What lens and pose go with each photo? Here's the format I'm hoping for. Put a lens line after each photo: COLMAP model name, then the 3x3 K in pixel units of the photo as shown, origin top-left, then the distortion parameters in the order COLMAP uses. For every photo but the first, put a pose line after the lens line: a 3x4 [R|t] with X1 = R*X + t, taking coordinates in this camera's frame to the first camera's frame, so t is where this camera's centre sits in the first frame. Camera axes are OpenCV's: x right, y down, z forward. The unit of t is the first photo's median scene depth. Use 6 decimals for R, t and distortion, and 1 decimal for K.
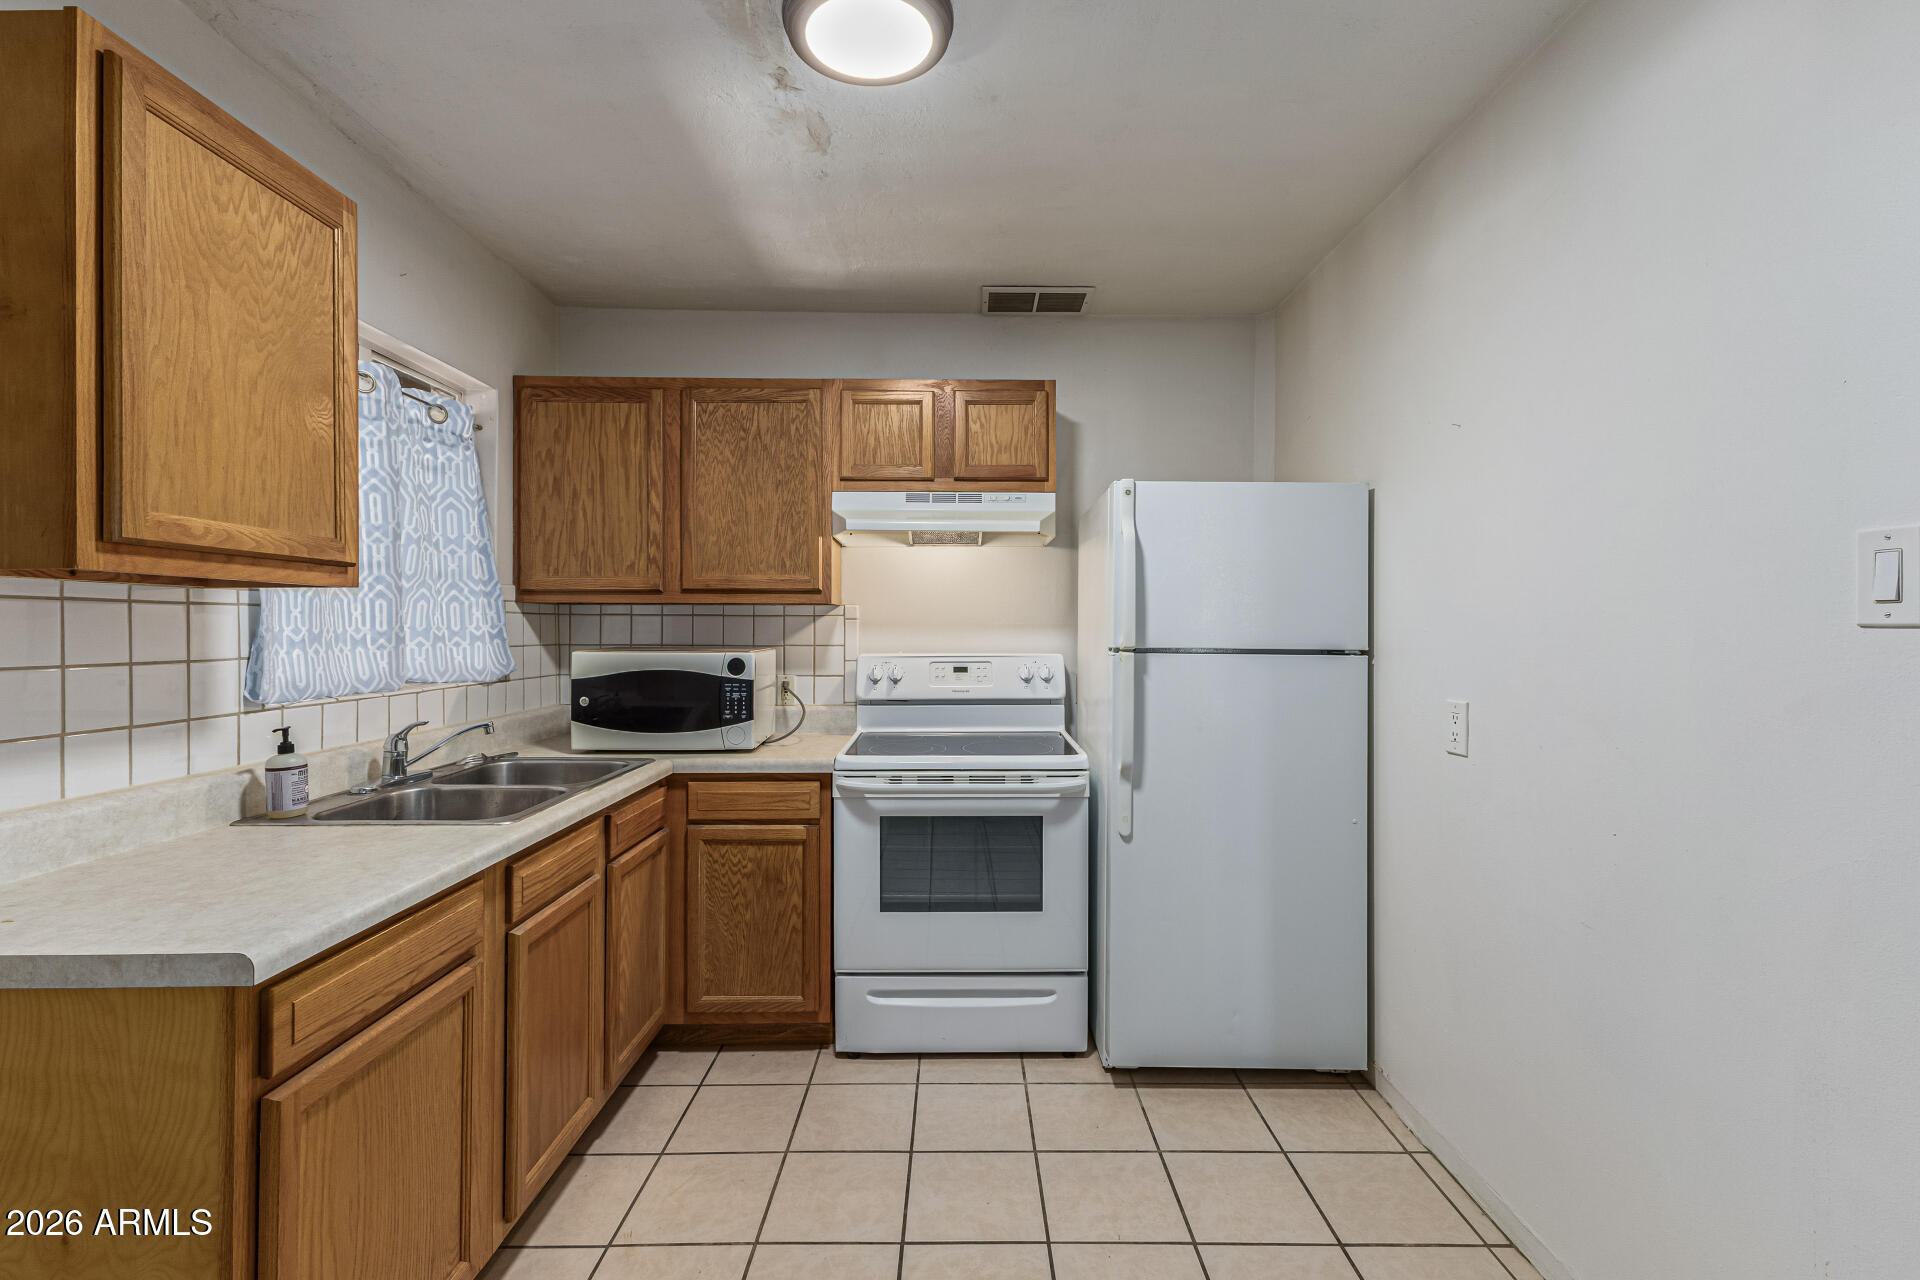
lens RADIAL K [[830.4, 0, 962.4], [0, 830.4, 630.4], [0, 0, 1]] dist [0.001756, 0.000272]
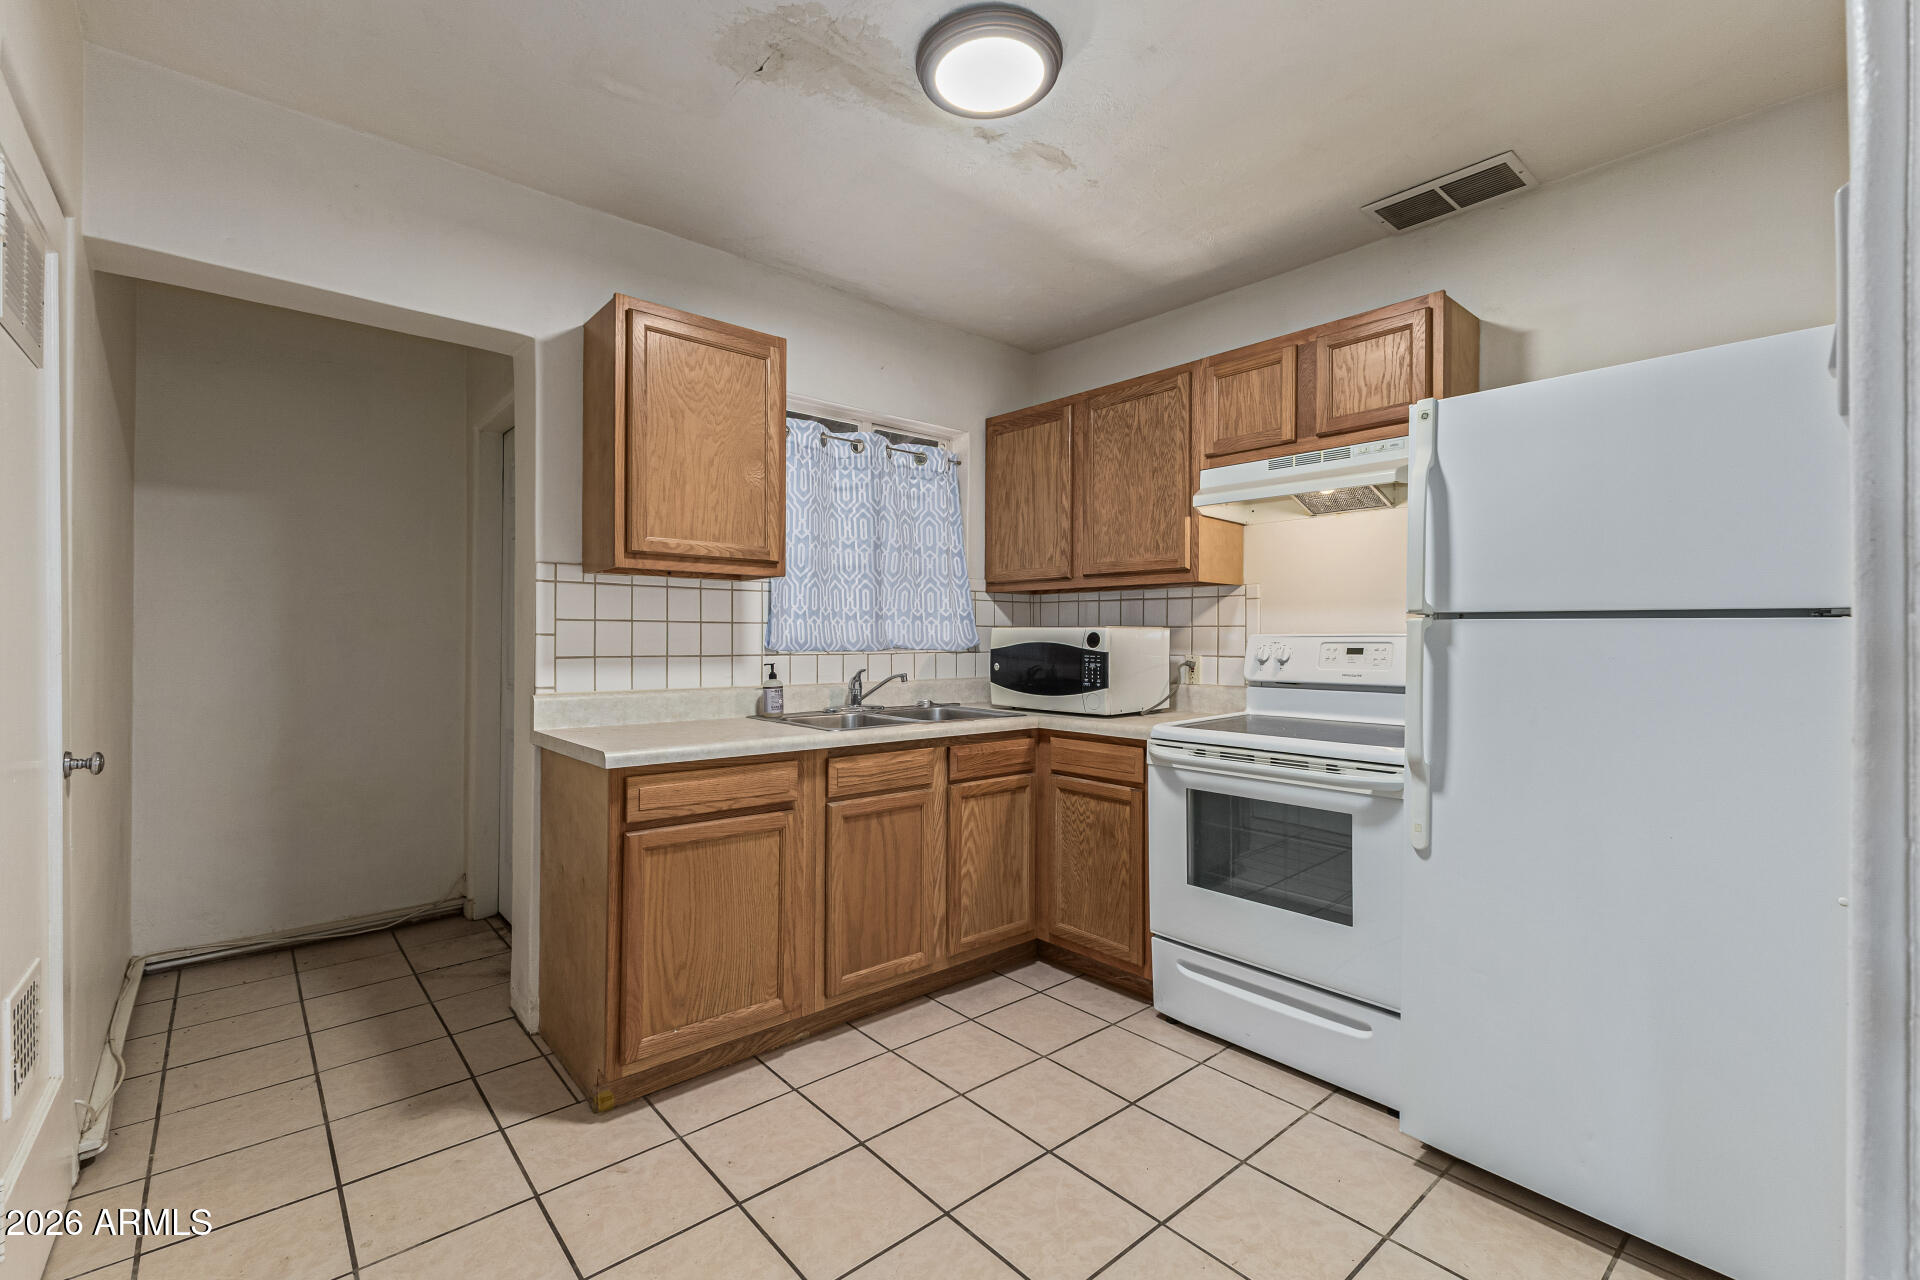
lens RADIAL K [[822.5, 0, 960.0], [0, 822.5, 640.0], [0, 0, 1]] dist [0.001339, 0.000170]
pose [[0.654111, 0.004080, -0.756388, 0.470326], [-0.006056, 0.999982, 0.000157, 0.046529], [0.756374, 0.004478, 0.654124, 0.142923]]
